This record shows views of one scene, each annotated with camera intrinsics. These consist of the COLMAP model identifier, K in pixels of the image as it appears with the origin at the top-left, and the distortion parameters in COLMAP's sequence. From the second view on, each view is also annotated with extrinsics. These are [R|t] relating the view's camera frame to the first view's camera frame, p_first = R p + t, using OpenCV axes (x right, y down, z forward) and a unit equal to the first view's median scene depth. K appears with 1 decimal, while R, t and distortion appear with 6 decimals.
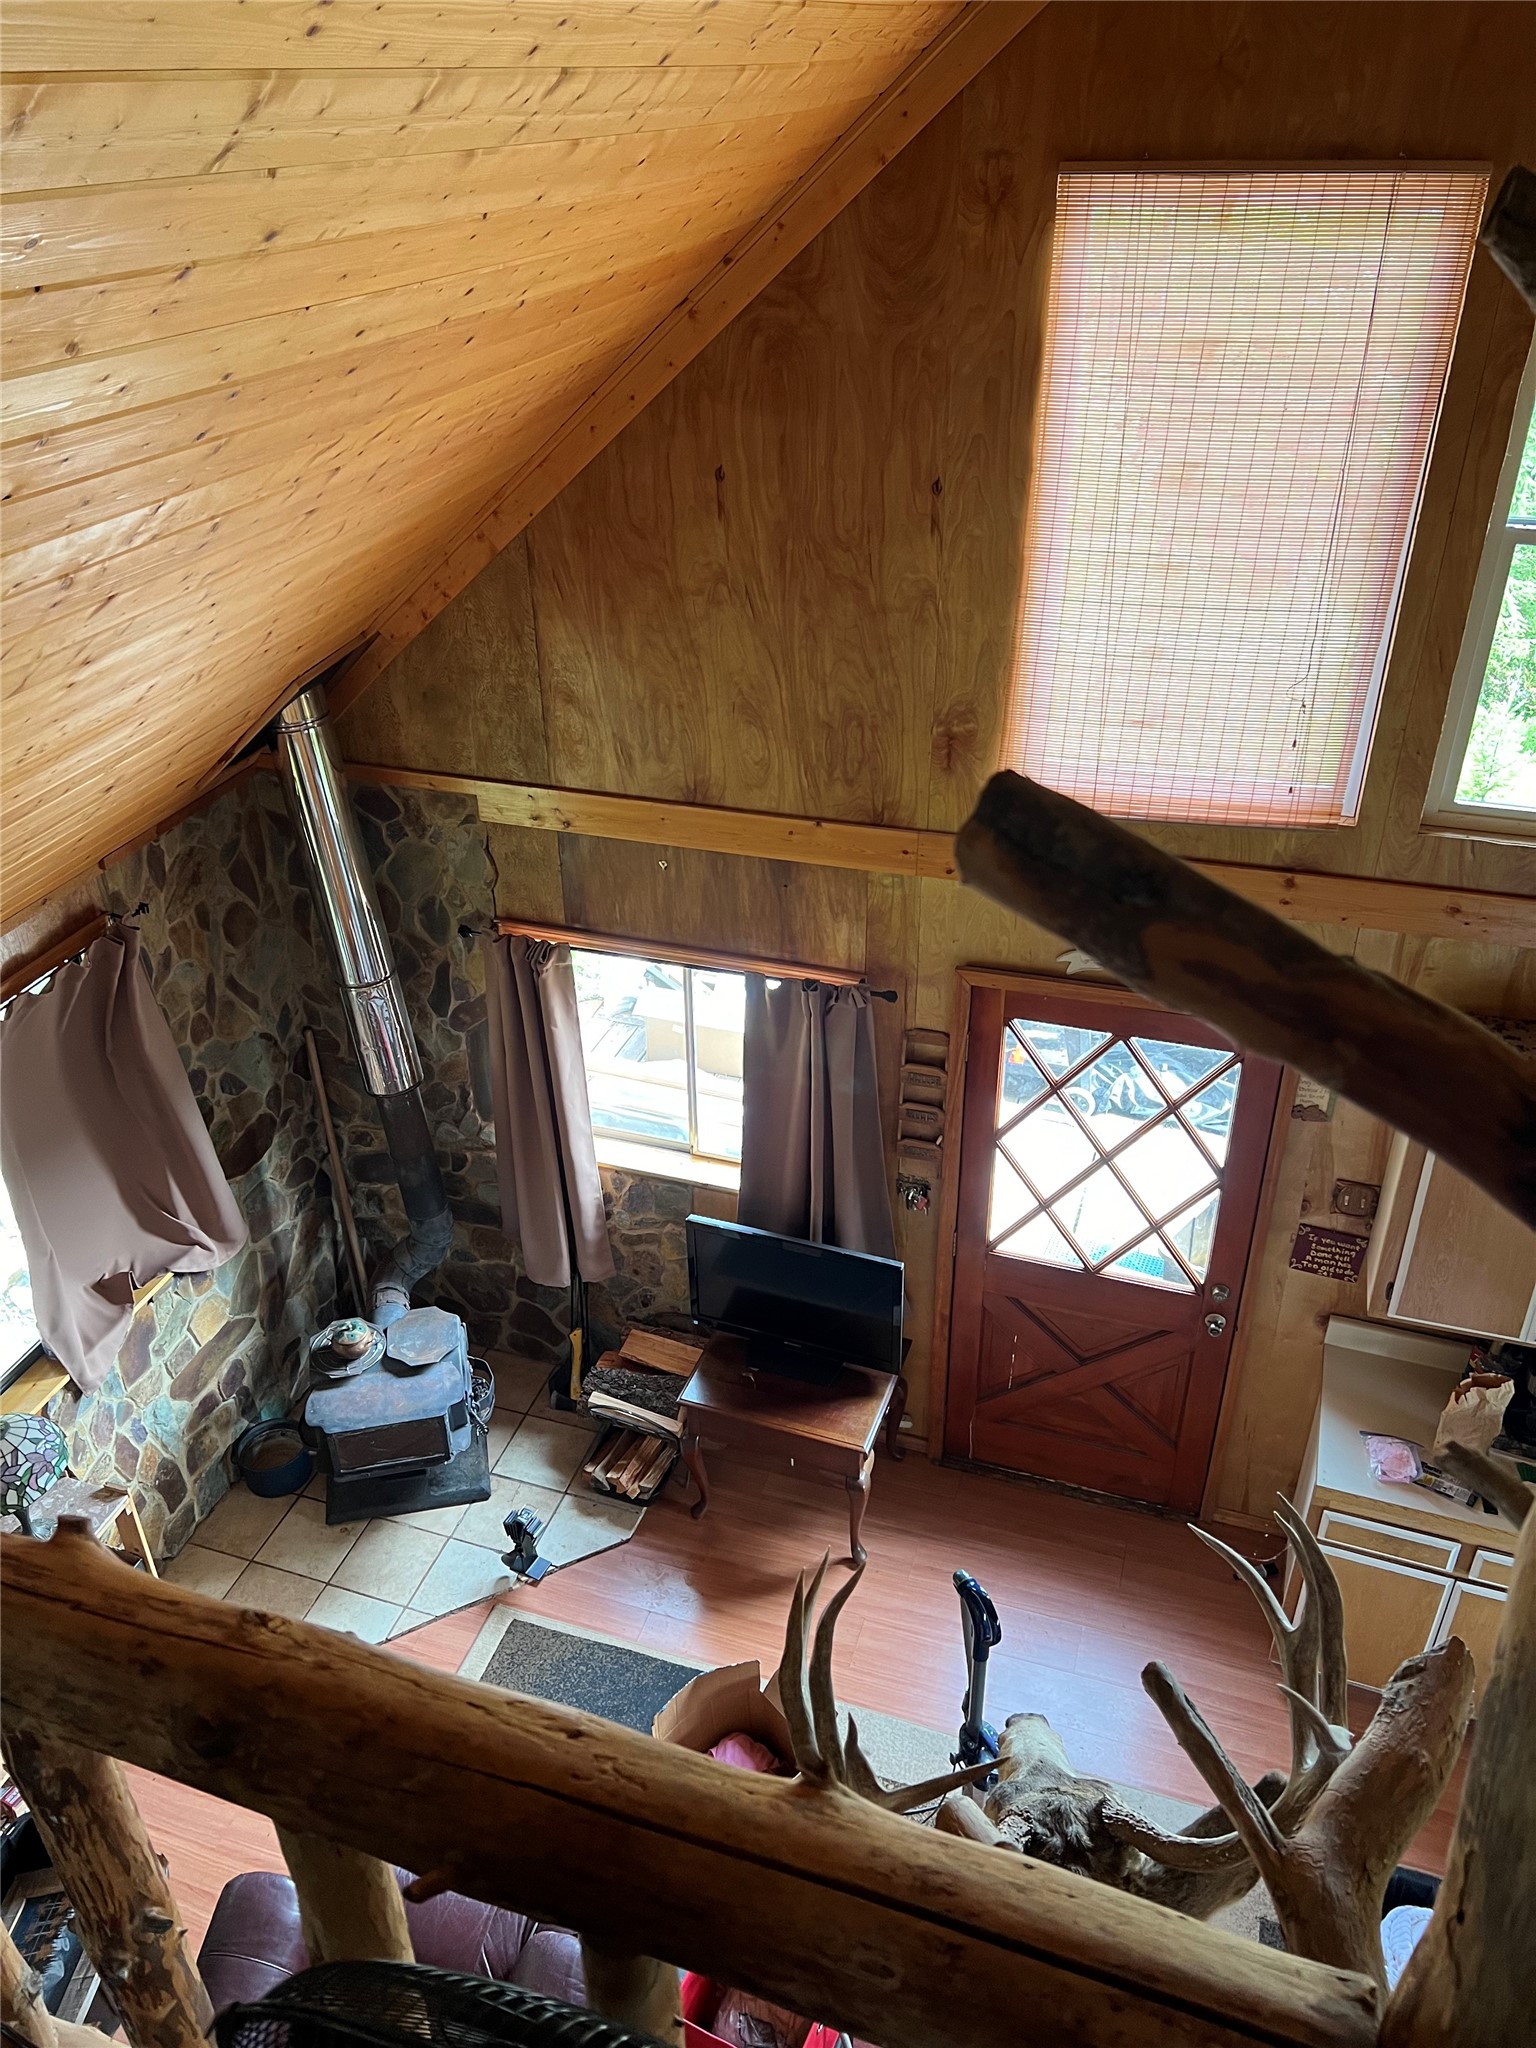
lens RADIAL K [[1516.8, 0, 736.1], [0, 1516.8, 1020.3], [0, 0, 1]] dist [0.038255, -0.051120]
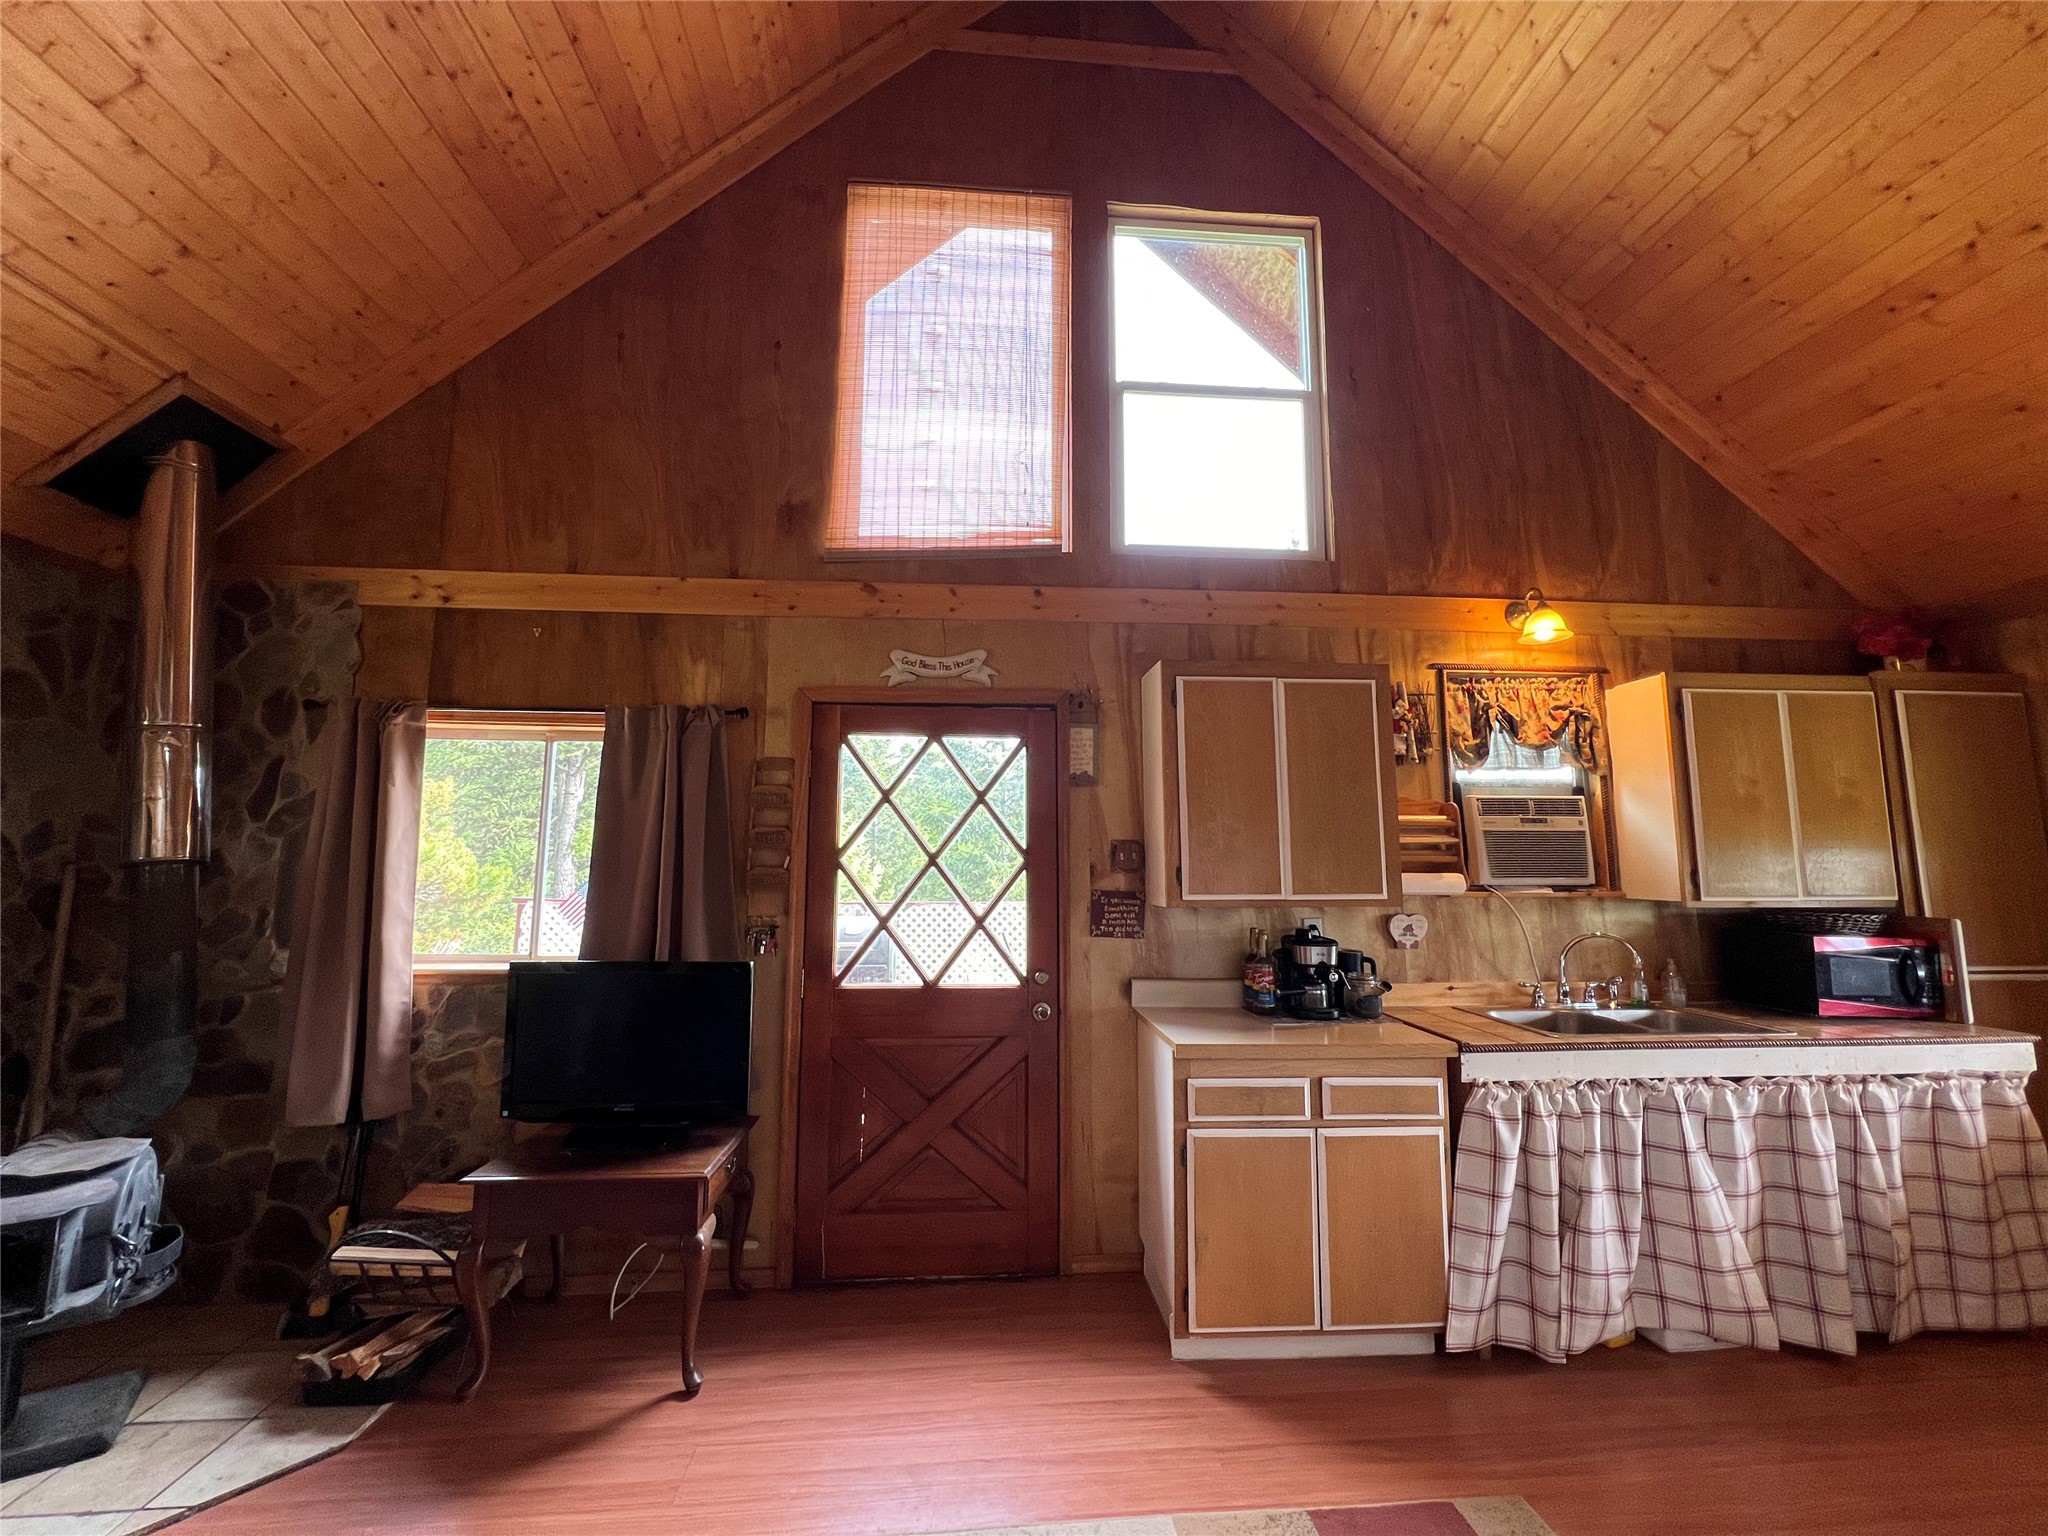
lens RADIAL K [[822.4, 0, 1013.1], [0, 822.4, 767.8], [0, 0, 1]] dist [-0.004718, 0.000286]
pose [[0.914212, 0.075974, 0.398050, 0.042034], [0.187127, 0.792122, -0.580970, 0.408842], [-0.359443, 0.605615, 0.709951, 0.478707]]
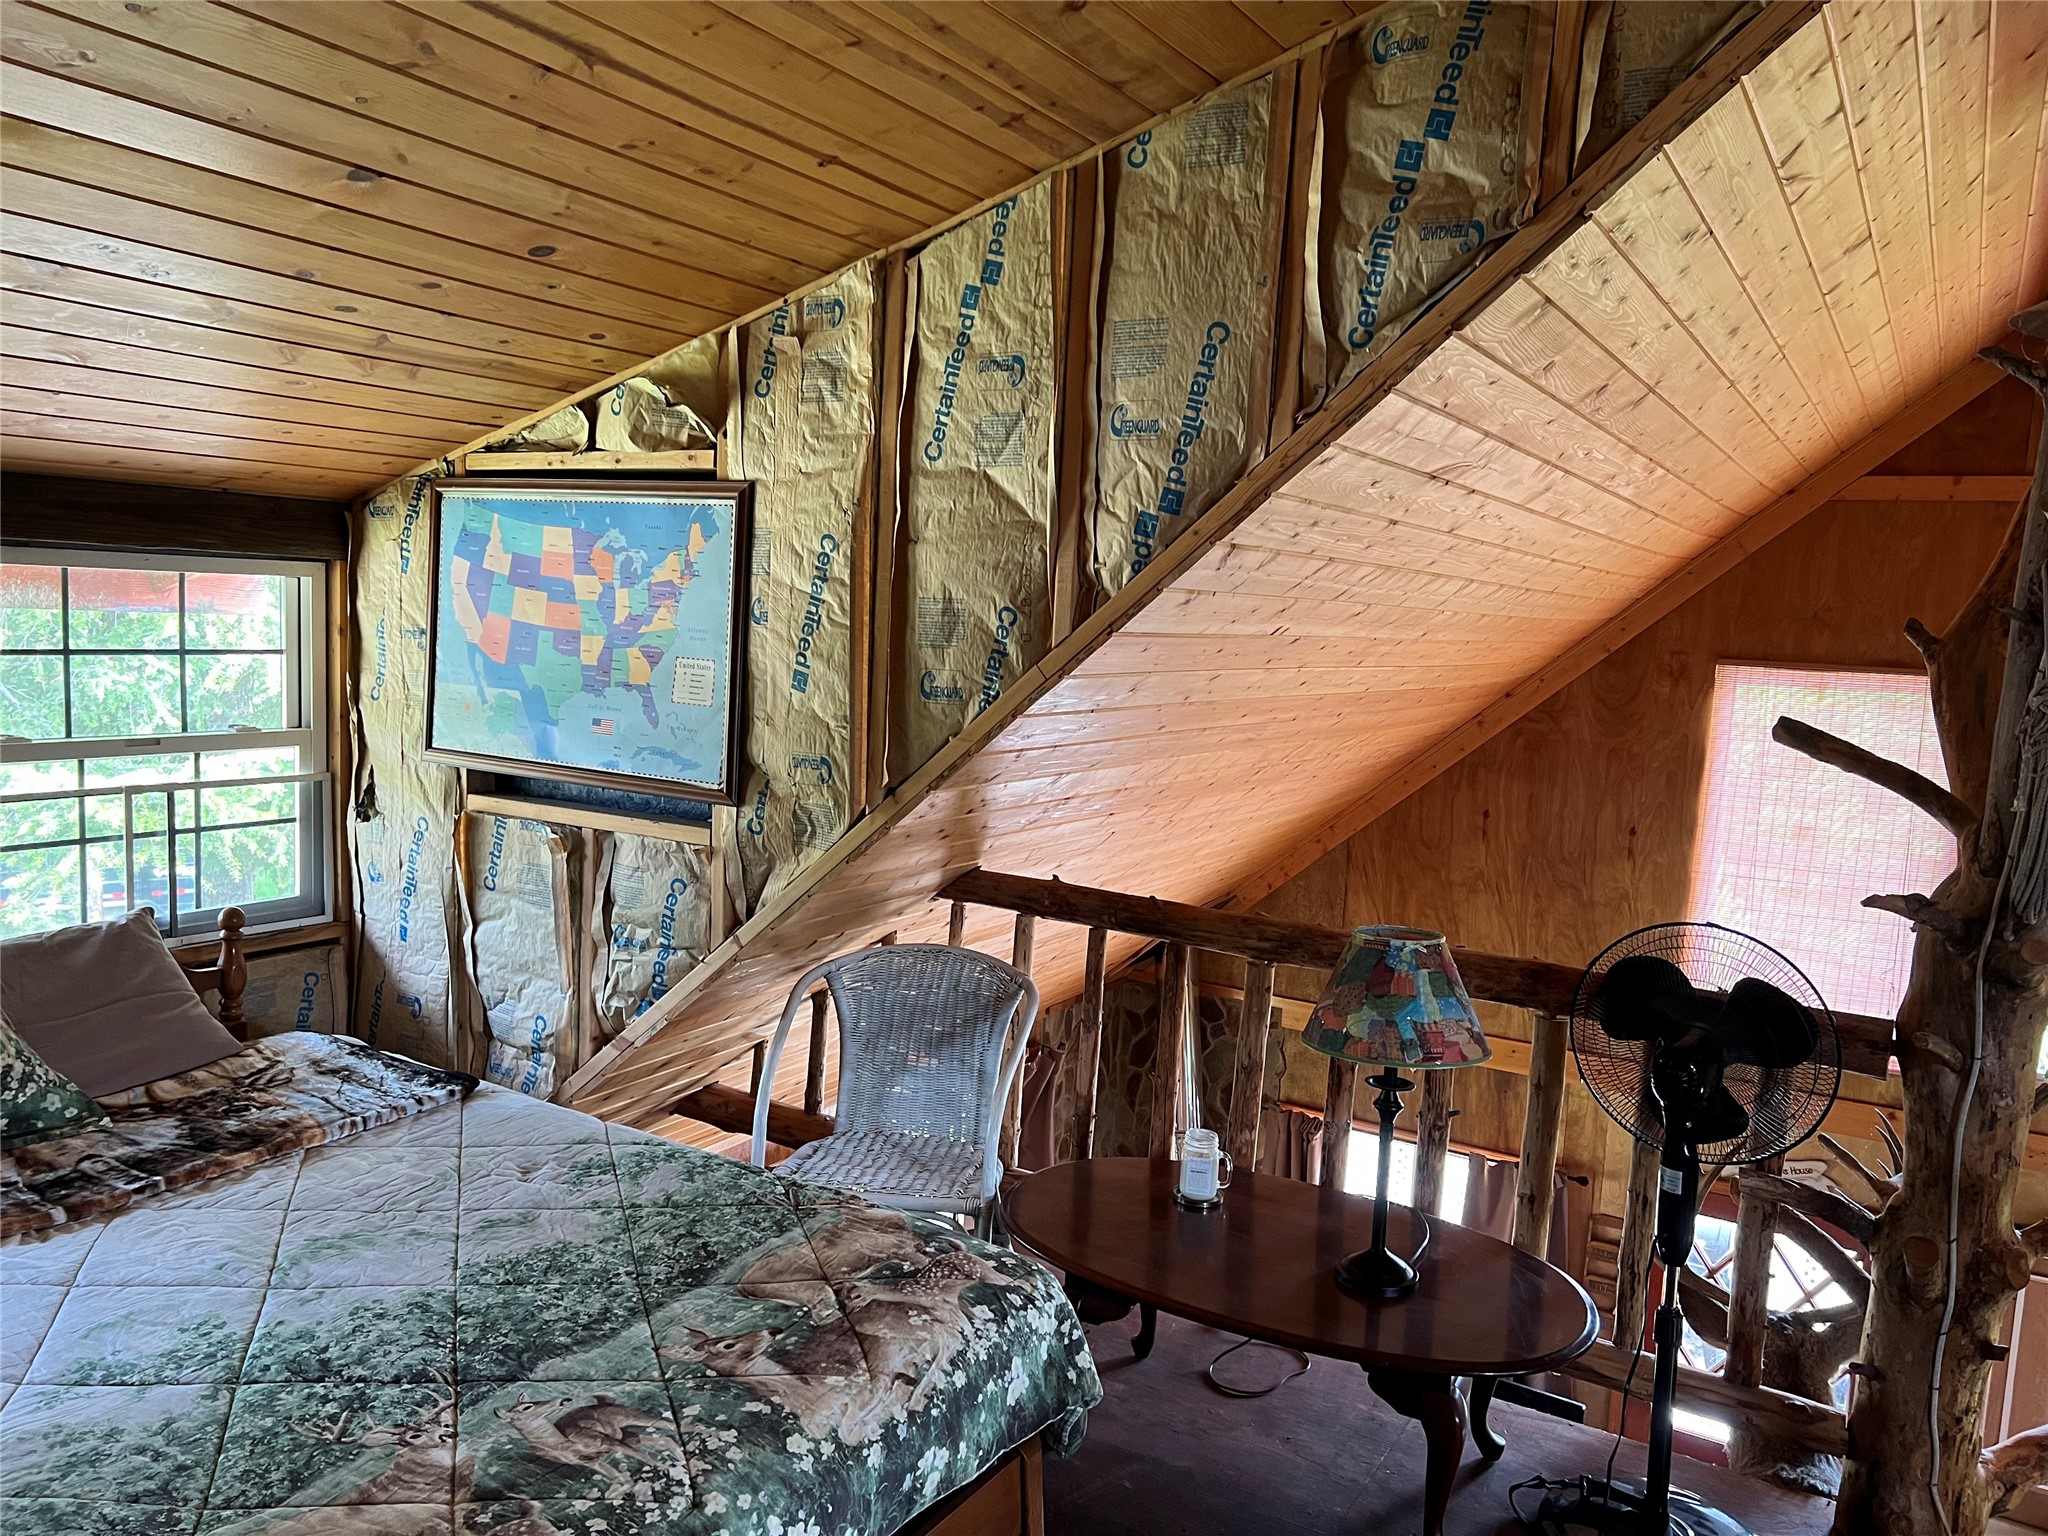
lens RADIAL K [[1516.8, 0, 1010.2], [0, 1516.8, 780.4], [0, 0, 1]] dist [0.038255, -0.051120]
pose [[0.974017, 0.094715, -0.205720, -0.146627], [-0.172893, 0.897692, -0.405287, 0.295023], [0.146286, 0.430324, 0.890742, -0.441966]]
